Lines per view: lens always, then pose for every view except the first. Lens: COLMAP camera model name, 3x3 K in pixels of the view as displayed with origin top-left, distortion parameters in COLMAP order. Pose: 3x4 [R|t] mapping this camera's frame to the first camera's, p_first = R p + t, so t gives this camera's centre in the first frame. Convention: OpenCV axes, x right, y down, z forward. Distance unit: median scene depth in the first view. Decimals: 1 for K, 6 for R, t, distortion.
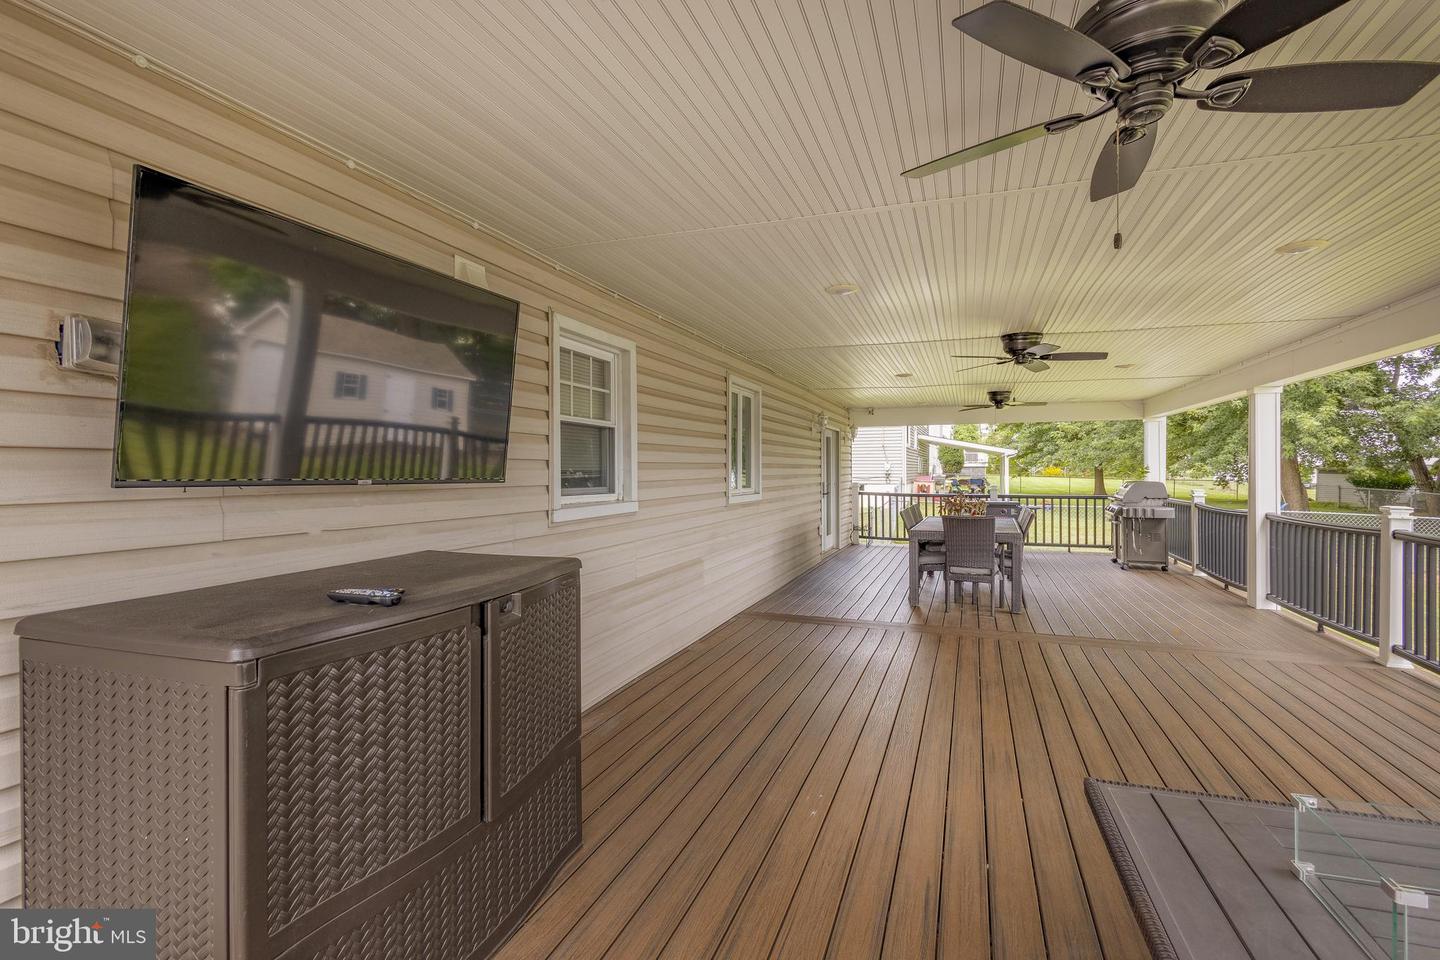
lens RADIAL K [[670.3, 0, 712.3], [0, 670.3, 475.7], [0, 0, 1]] dist [0.009084, -0.000221]
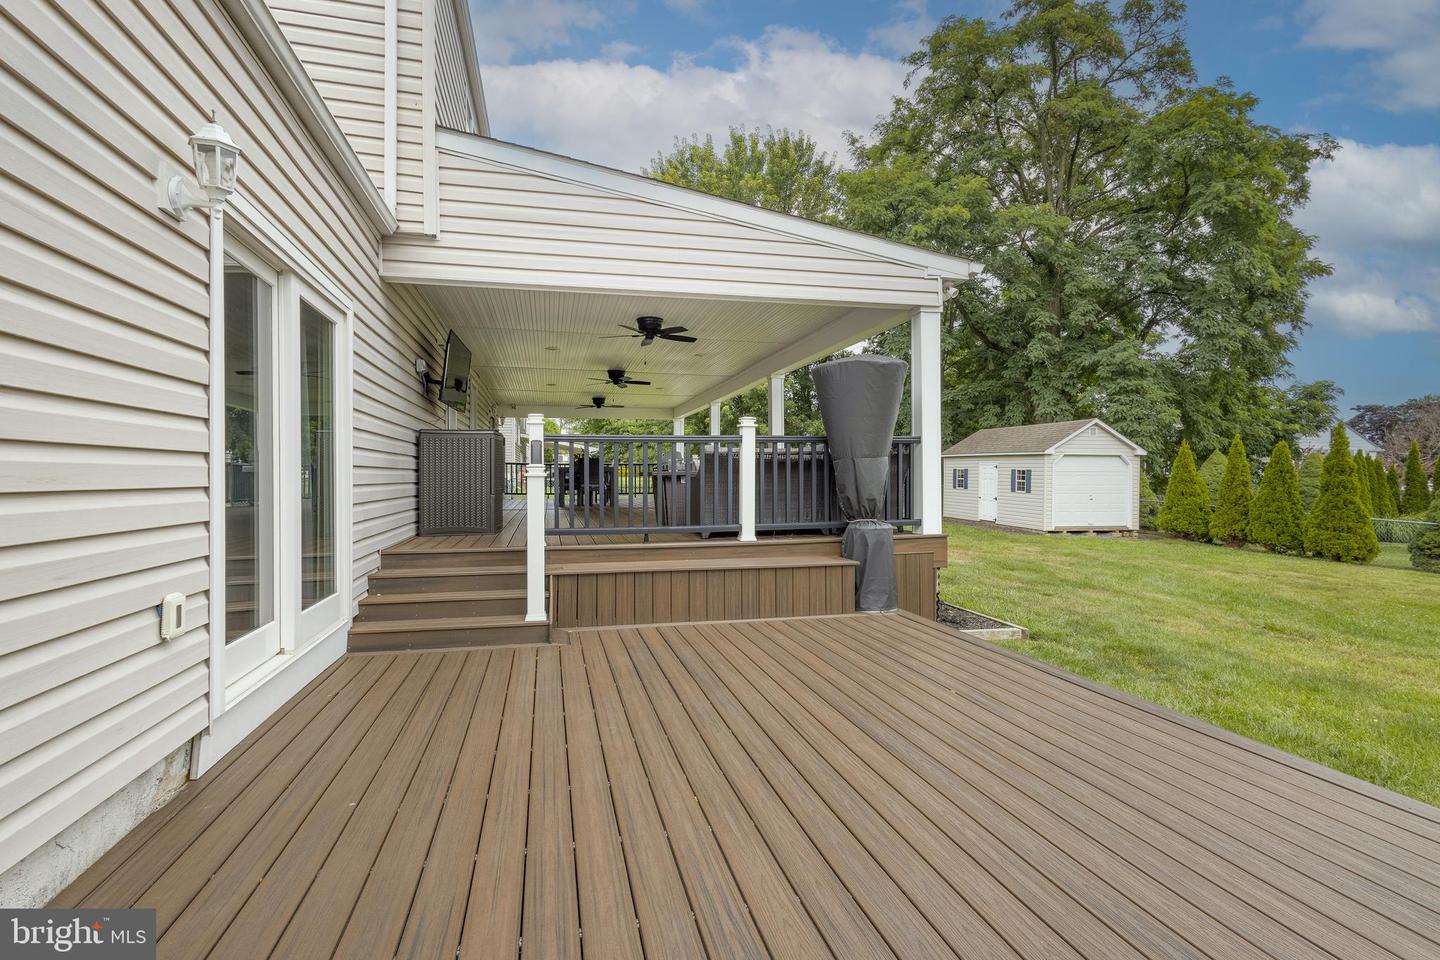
lens RADIAL K [[670.3, 0, 712.3], [0, 670.3, 475.7], [0, 0, 1]] dist [0.009084, -0.000221]
pose [[0.824538, 0.007799, 0.565752, -0.308032], [-0.001312, 0.999929, -0.011871, 0.093498], [-0.565804, 0.009046, 0.824490, -0.583525]]
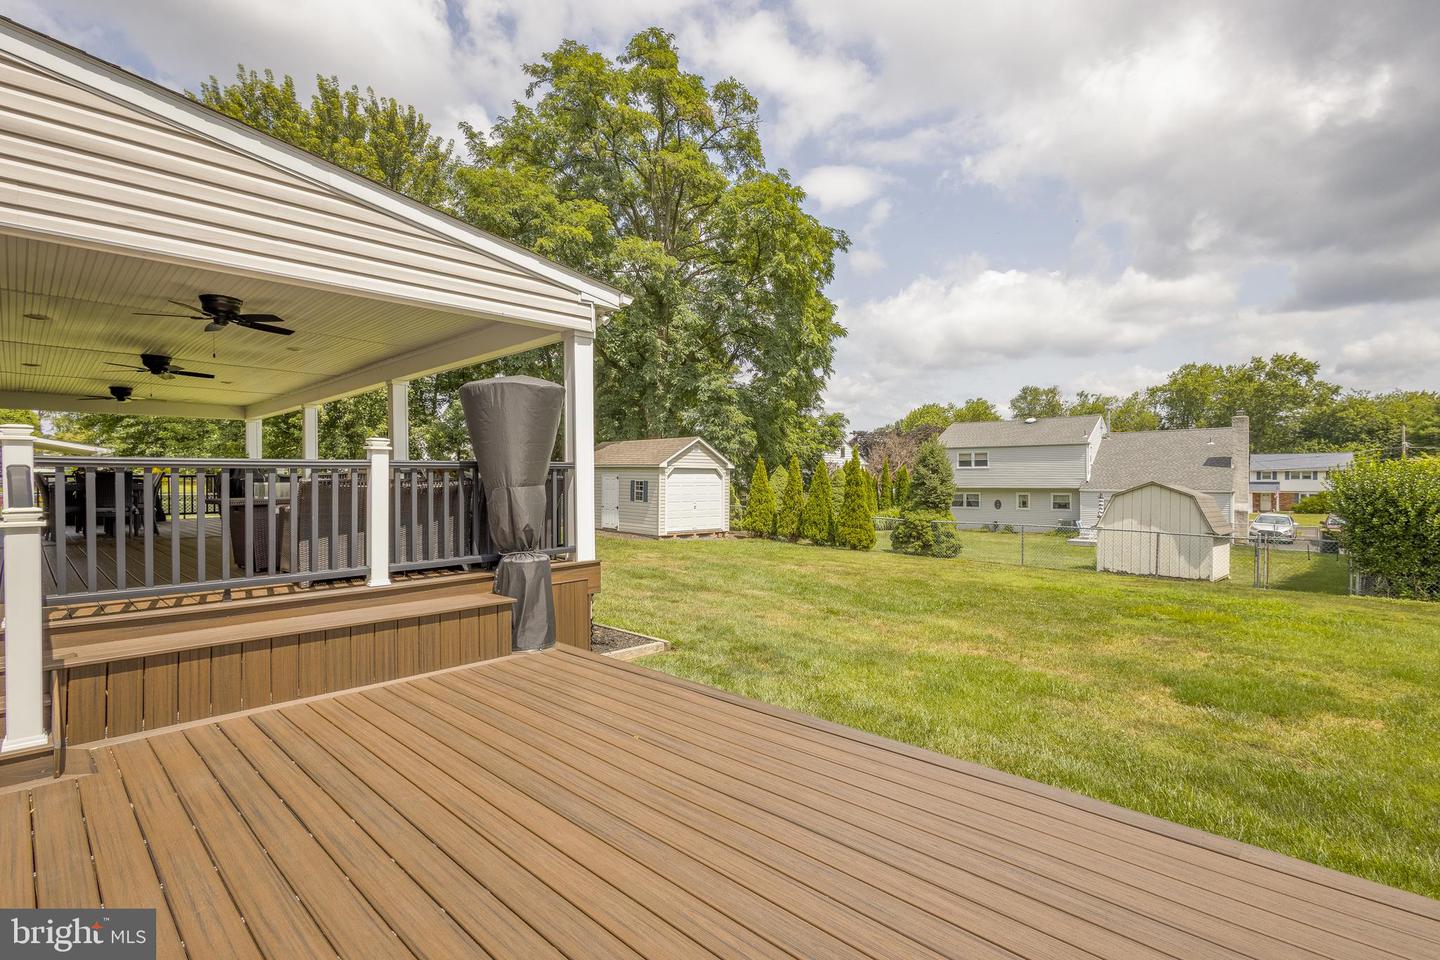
lens RADIAL K [[656.8, 0, 720.0], [0, 656.8, 480.0], [0, 0, 1]] dist [0.008074, -0.001190]
pose [[0.380599, 0.002068, 0.924738, -0.300589], [0.008692, 0.999945, -0.005814, 0.066945], [-0.924699, 0.010250, 0.380560, -0.523819]]
